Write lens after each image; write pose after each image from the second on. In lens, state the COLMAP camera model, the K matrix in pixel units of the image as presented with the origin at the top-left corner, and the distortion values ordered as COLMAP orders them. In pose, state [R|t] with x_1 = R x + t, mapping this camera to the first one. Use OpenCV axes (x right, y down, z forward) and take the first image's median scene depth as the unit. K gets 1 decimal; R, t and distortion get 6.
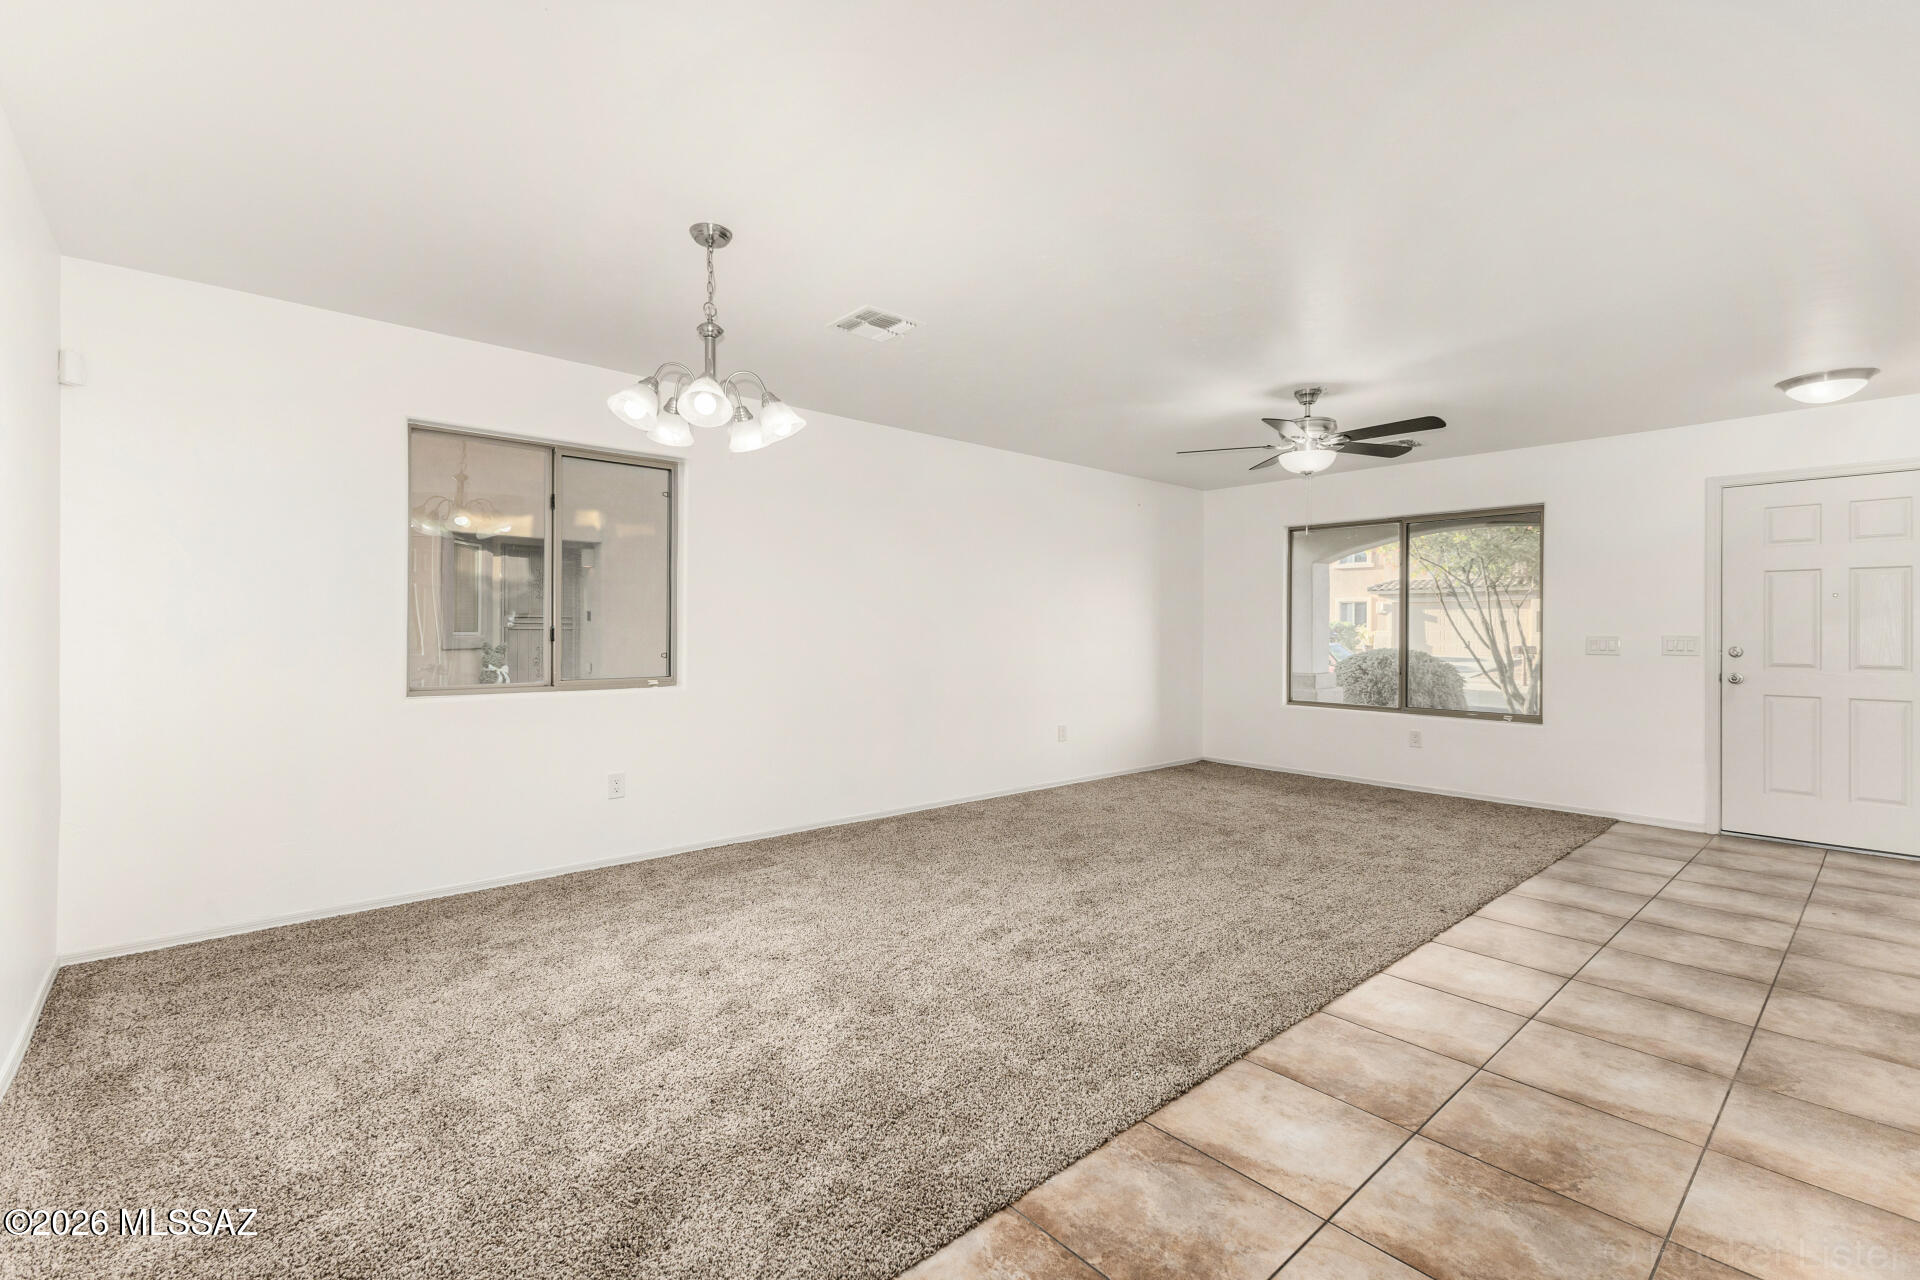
lens RADIAL K [[862.8, 0, 956.2], [0, 862.8, 630.9], [0, 0, 1]] dist [0.007806, -0.000077]
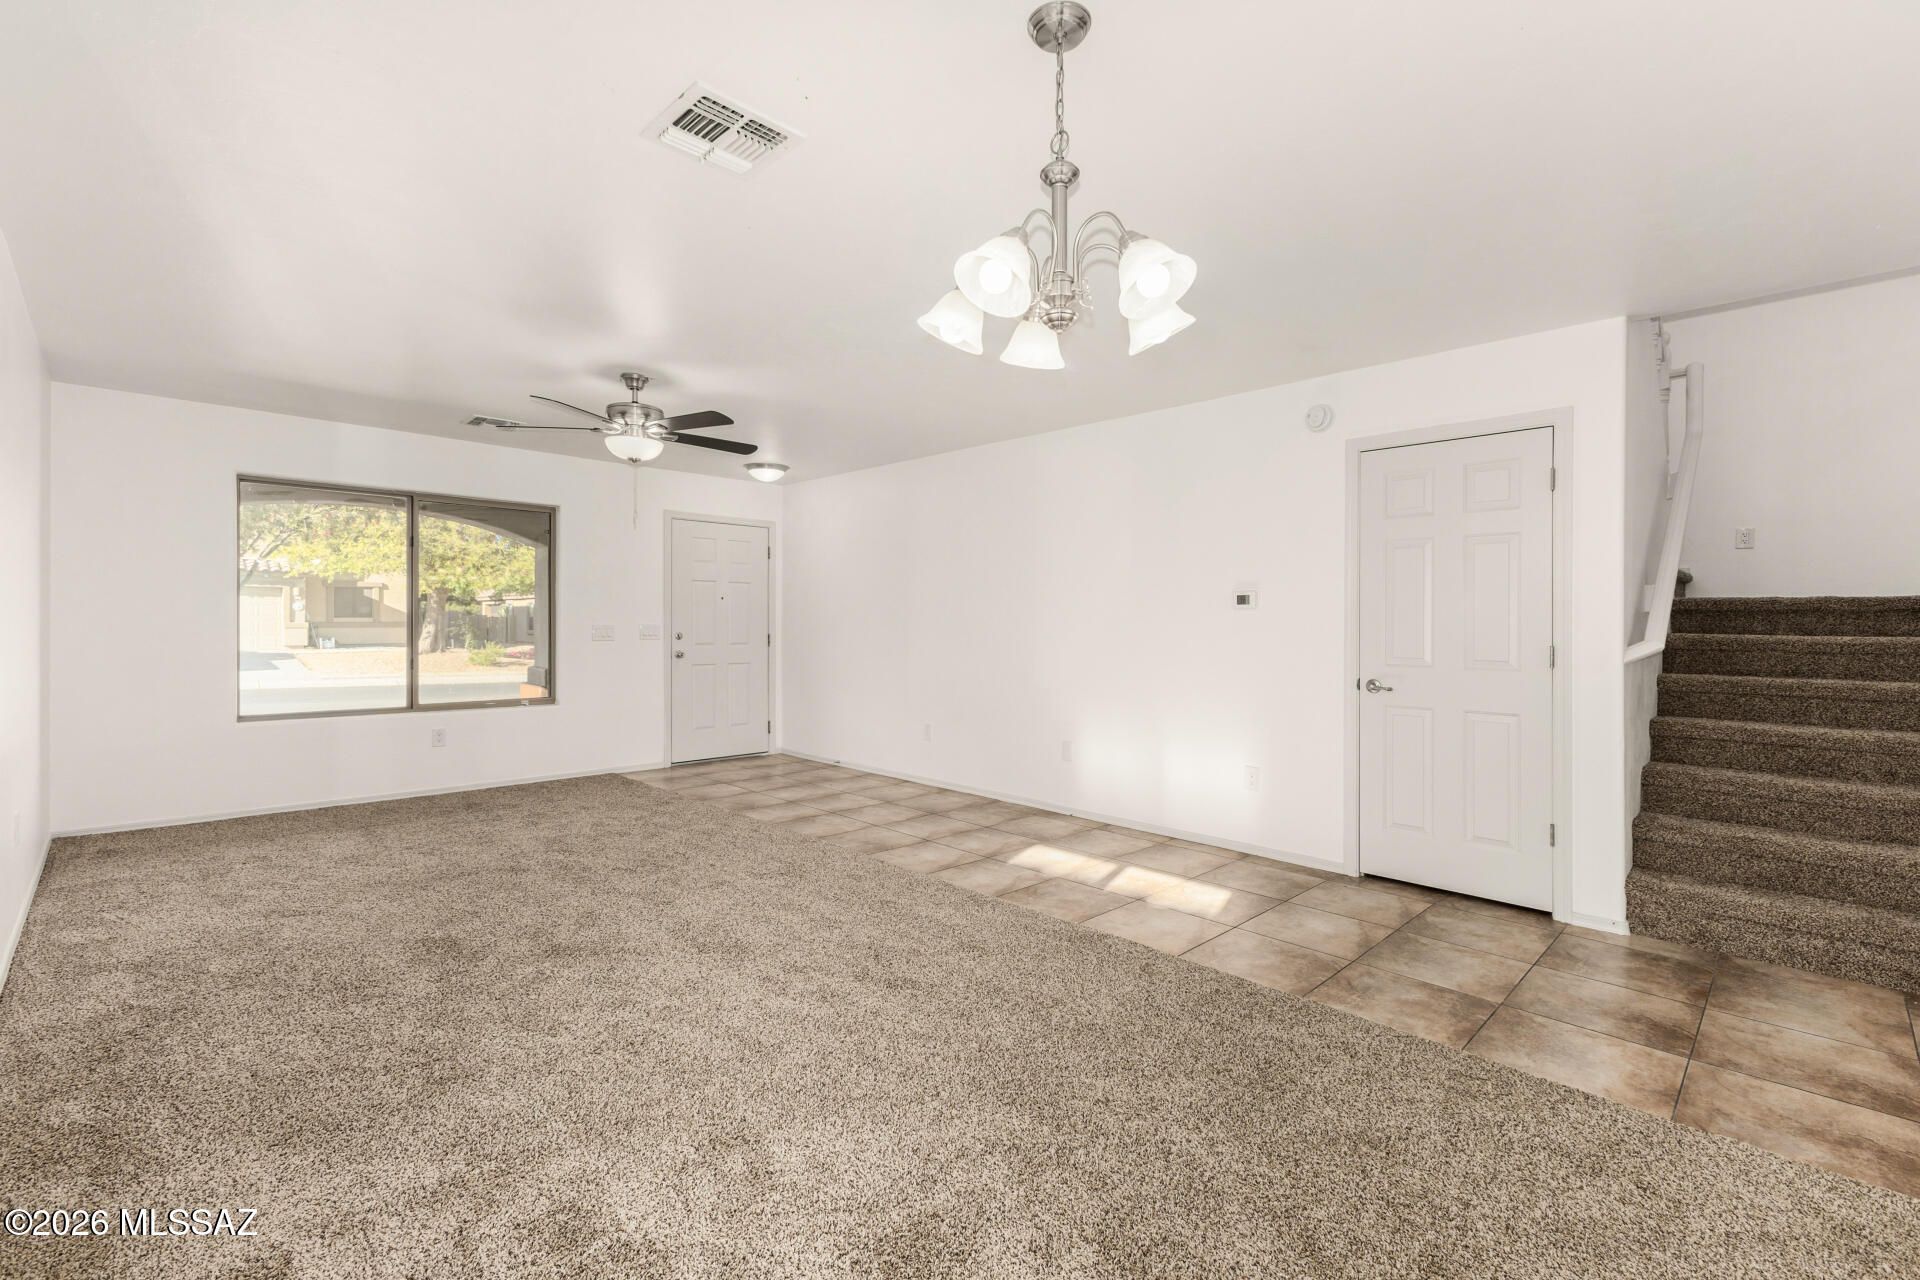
lens RADIAL K [[862.8, 0, 956.2], [0, 862.8, 630.9], [0, 0, 1]] dist [0.007806, -0.000077]
pose [[-0.086987, -0.011435, 0.996144, -0.637632], [-0.010410, 0.999890, 0.010569, -0.005652], [-0.996155, -0.009451, -0.087097, 0.782569]]
